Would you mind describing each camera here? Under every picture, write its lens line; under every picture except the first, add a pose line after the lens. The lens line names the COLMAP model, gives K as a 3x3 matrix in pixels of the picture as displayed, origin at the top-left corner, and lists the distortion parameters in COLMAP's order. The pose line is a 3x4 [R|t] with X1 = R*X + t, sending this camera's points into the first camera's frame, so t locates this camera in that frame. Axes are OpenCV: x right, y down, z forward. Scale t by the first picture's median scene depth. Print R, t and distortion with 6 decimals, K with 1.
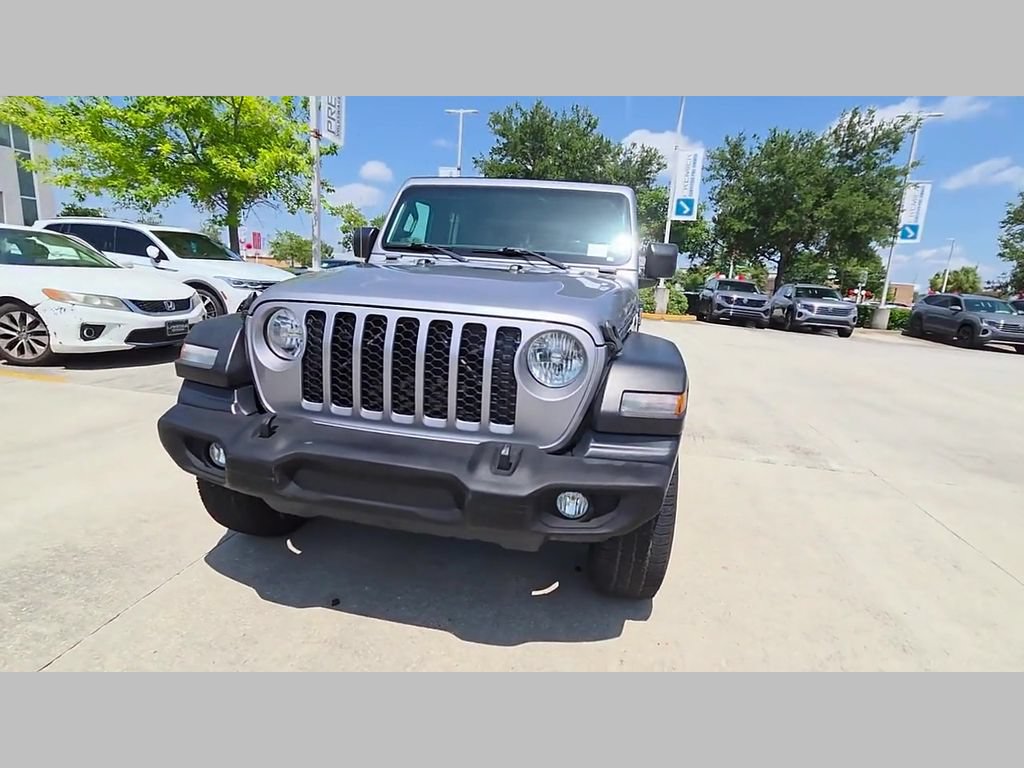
lens RADIAL K [[513.9, 0, 512.0], [0, 513.9, 384.0], [0, 0, 1]] dist [0.039350, -0.029898]
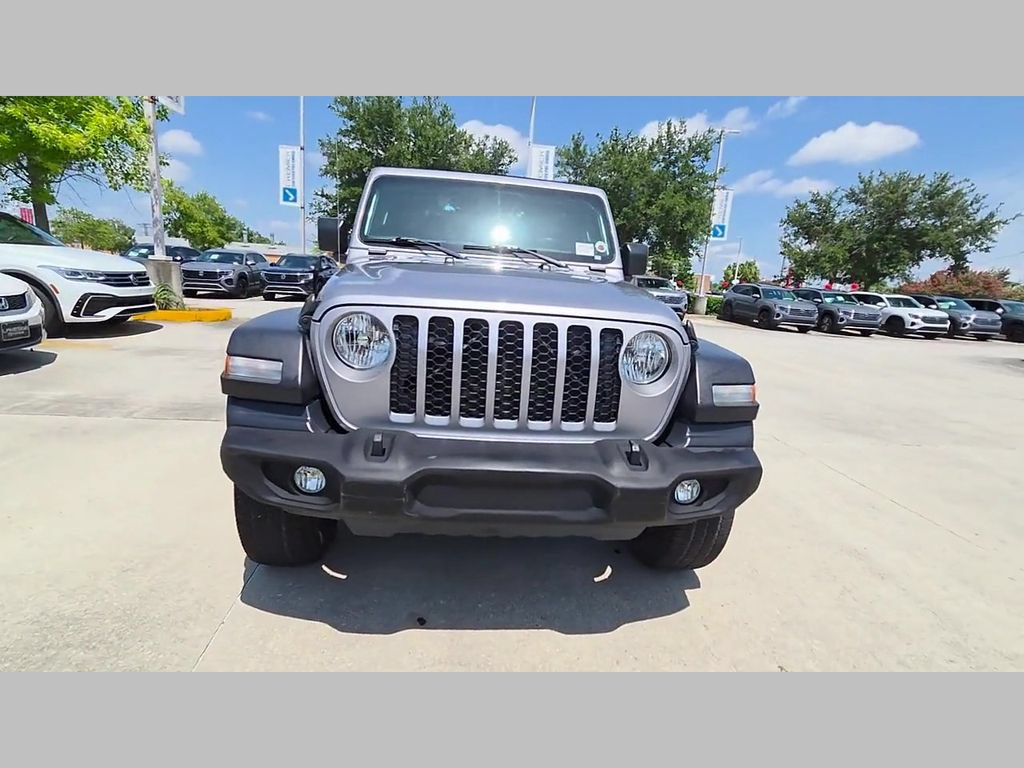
lens RADIAL K [[522.3, 0, 509.1], [0, 522.3, 380.3], [0, 0, 1]] dist [0.001840, 0.000454]
pose [[0.959044, -0.052221, 0.278403, -0.293241], [0.048905, 0.998626, 0.018848, -0.021310], [-0.279004, -0.004461, 0.960279, 0.024273]]
